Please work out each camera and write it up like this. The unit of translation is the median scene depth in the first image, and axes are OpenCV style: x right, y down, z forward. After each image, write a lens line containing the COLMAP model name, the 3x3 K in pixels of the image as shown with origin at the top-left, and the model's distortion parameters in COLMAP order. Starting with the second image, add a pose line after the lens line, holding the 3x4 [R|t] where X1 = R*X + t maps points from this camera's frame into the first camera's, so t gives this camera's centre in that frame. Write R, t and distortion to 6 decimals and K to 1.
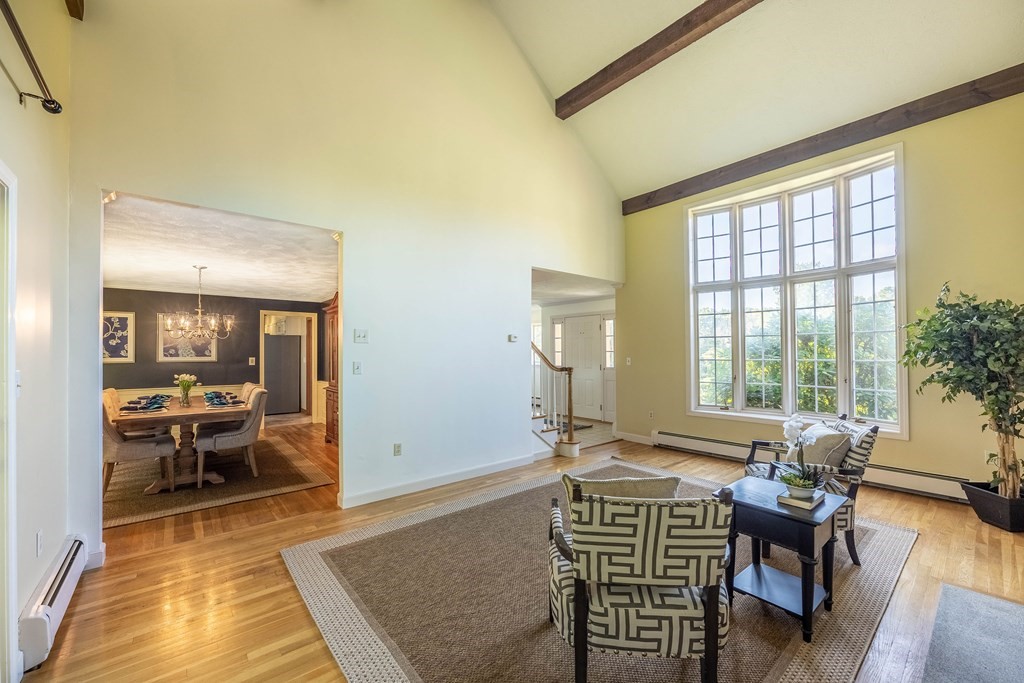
lens RADIAL K [[410.9, 0, 507.8], [0, 410.9, 345.9], [0, 0, 1]] dist [-0.006729, 0.000588]
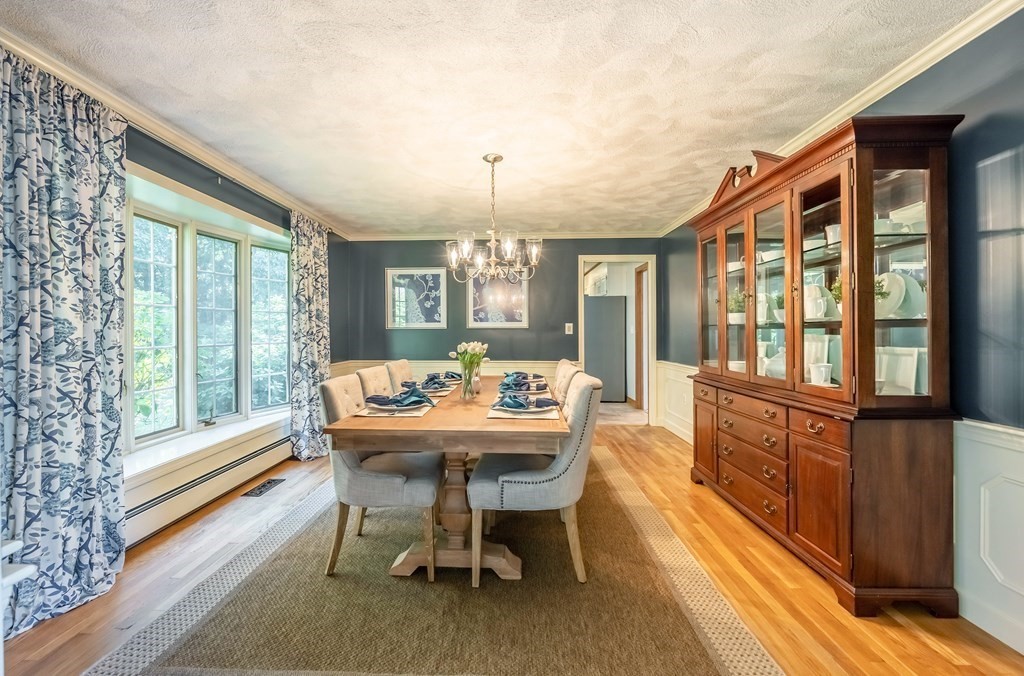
lens RADIAL K [[404.7, 0, 507.9], [0, 404.7, 333.7], [0, 0, 1]] dist [-0.002797, -0.000031]
pose [[0.763353, 0.007746, -0.645935, -0.294618], [0.006287, 0.999792, 0.019420, 0.037014], [0.645951, -0.018885, 0.763145, 0.463378]]
